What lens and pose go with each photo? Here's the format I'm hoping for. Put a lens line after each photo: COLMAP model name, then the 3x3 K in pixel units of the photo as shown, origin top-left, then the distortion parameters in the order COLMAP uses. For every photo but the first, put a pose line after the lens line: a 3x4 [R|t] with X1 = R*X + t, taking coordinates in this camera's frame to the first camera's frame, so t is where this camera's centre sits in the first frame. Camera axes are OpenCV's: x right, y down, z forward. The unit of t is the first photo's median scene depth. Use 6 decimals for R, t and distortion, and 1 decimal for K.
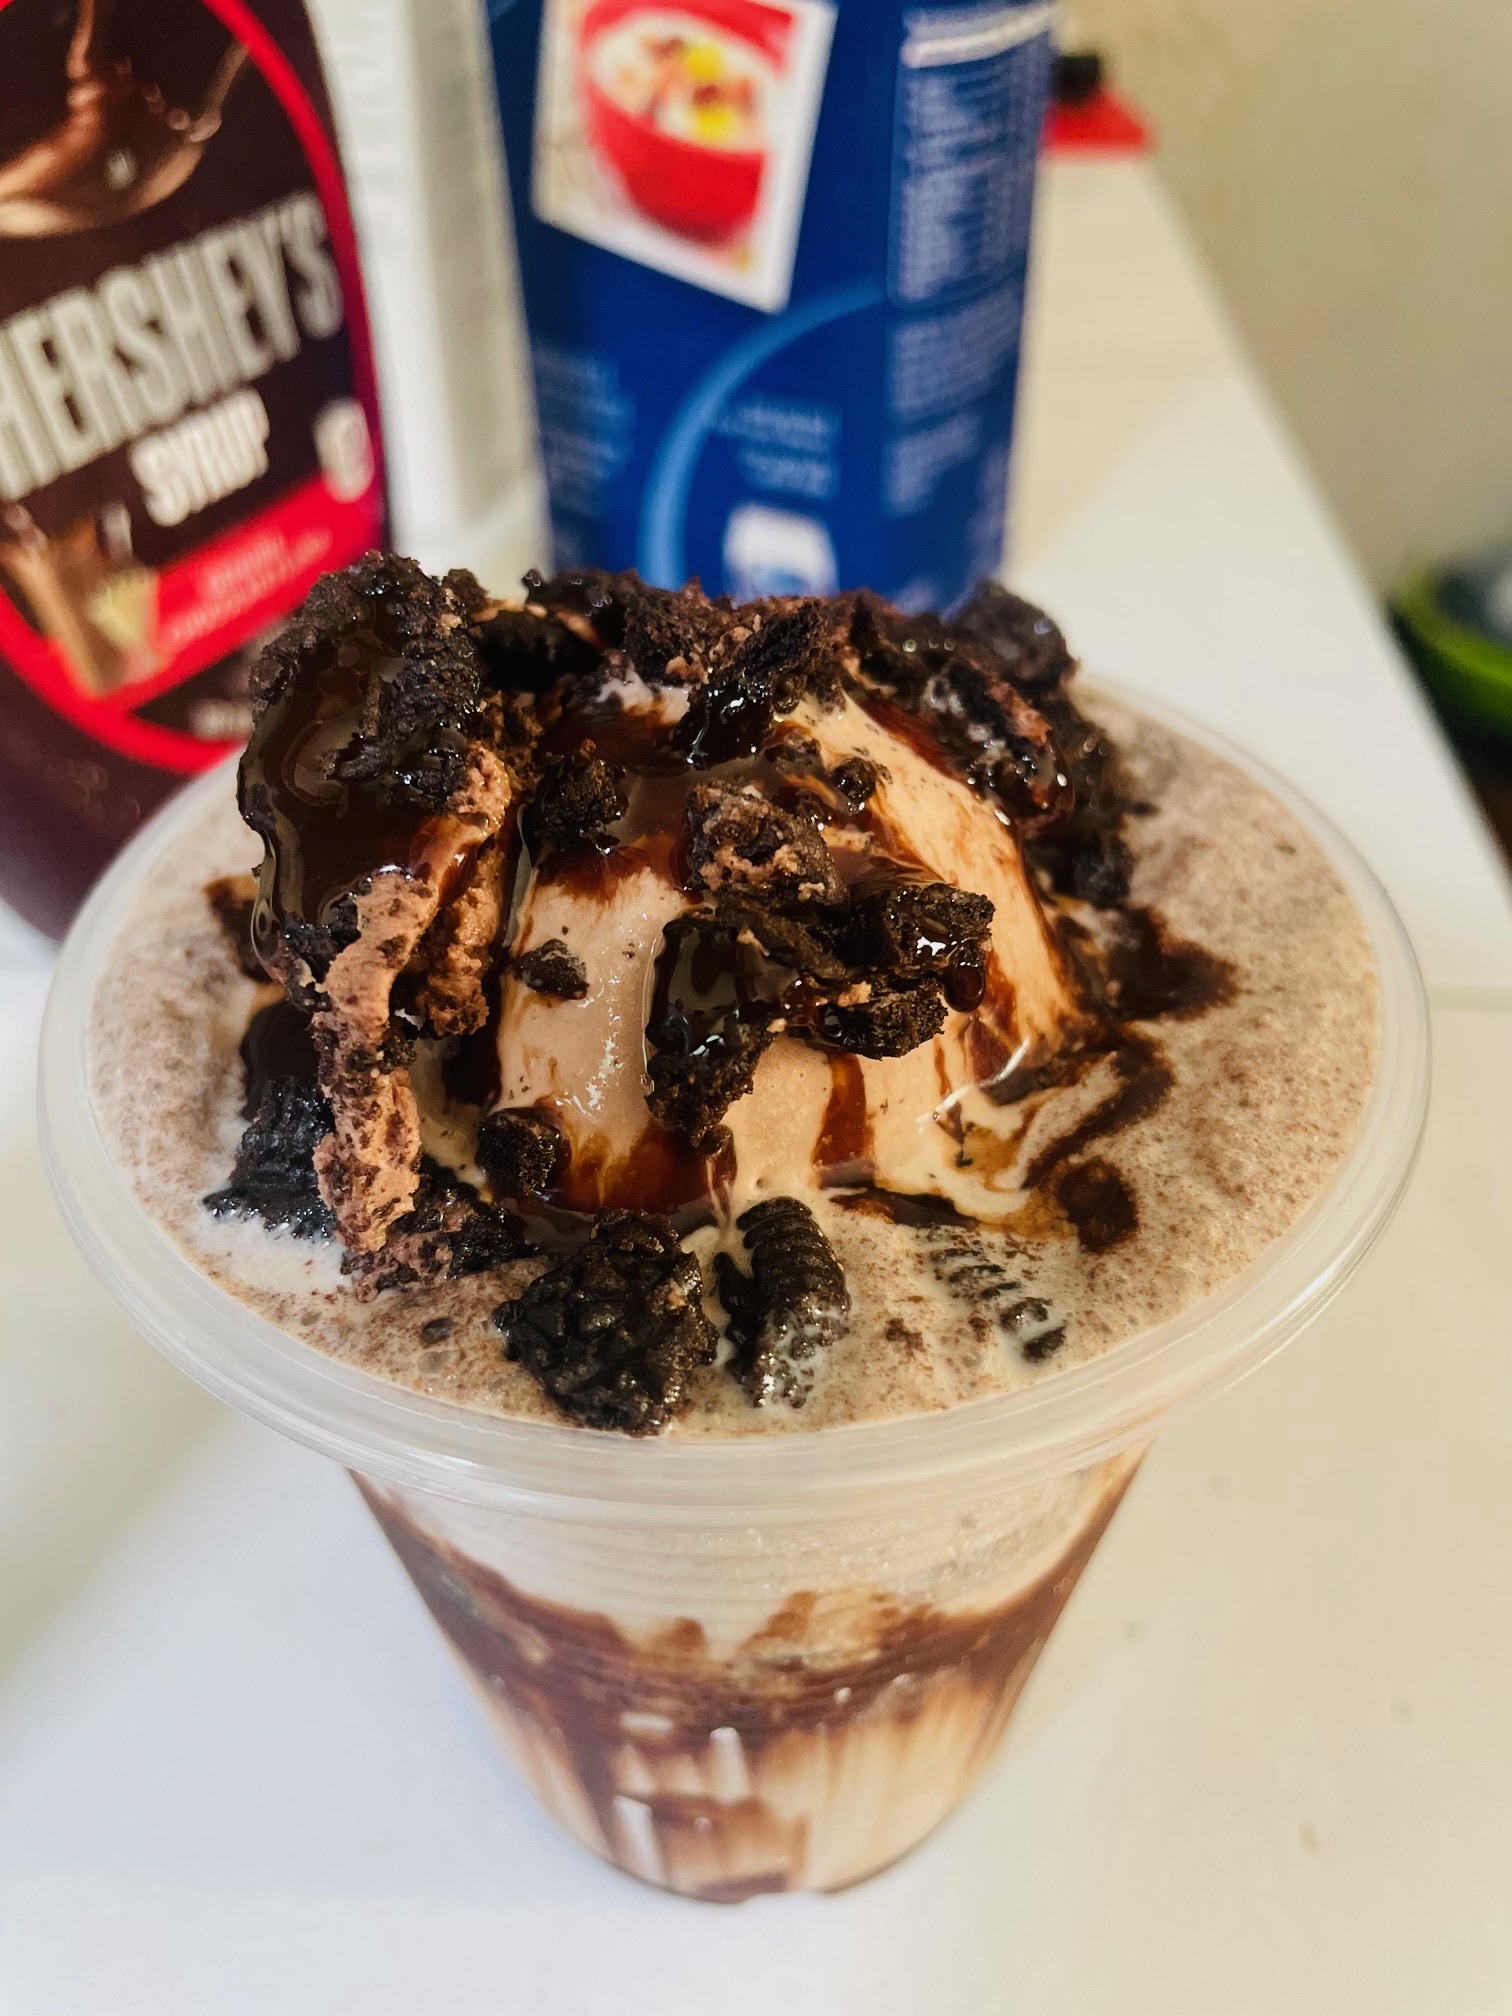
lens RADIAL K [[1519.7, 0, 740.8], [0, 1519.7, 1008.9], [0, 0, 1]] dist [0.002762, -0.000491]
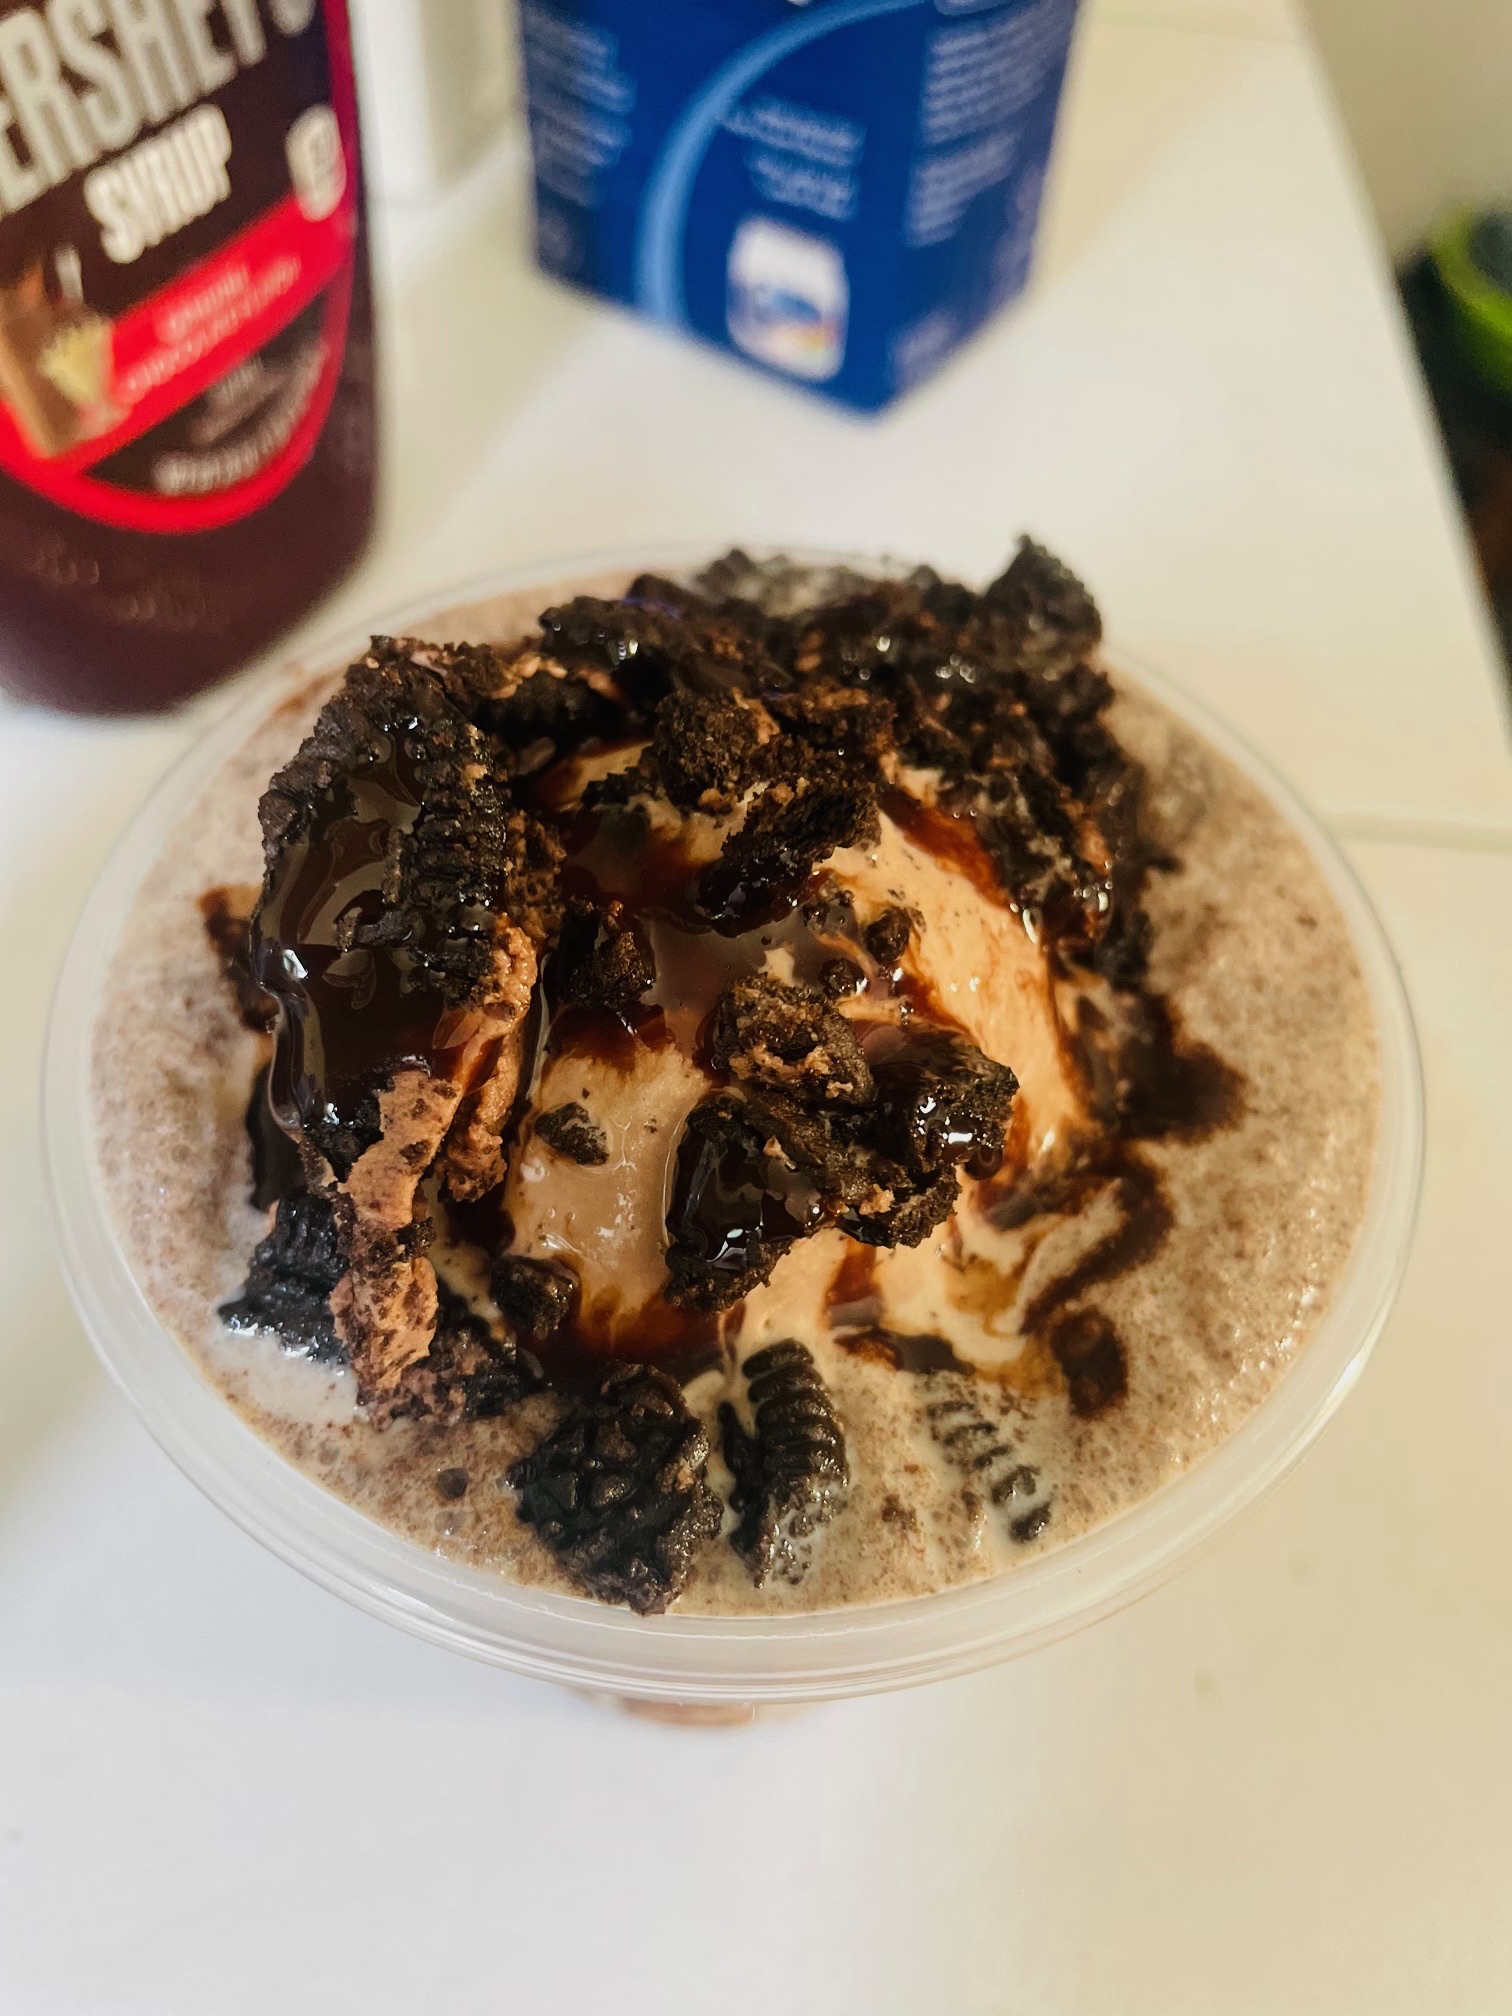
lens RADIAL K [[1537.1, 0, 756.0], [0, 1537.1, 1008.0], [0, 0, 1]] dist [-0.019564, -0.005057]
pose [[0.997914, 0.050580, 0.040125, -0.046350], [-0.057820, 0.976665, 0.206840, -0.304853], [-0.028727, -0.208729, 0.977552, 0.032824]]
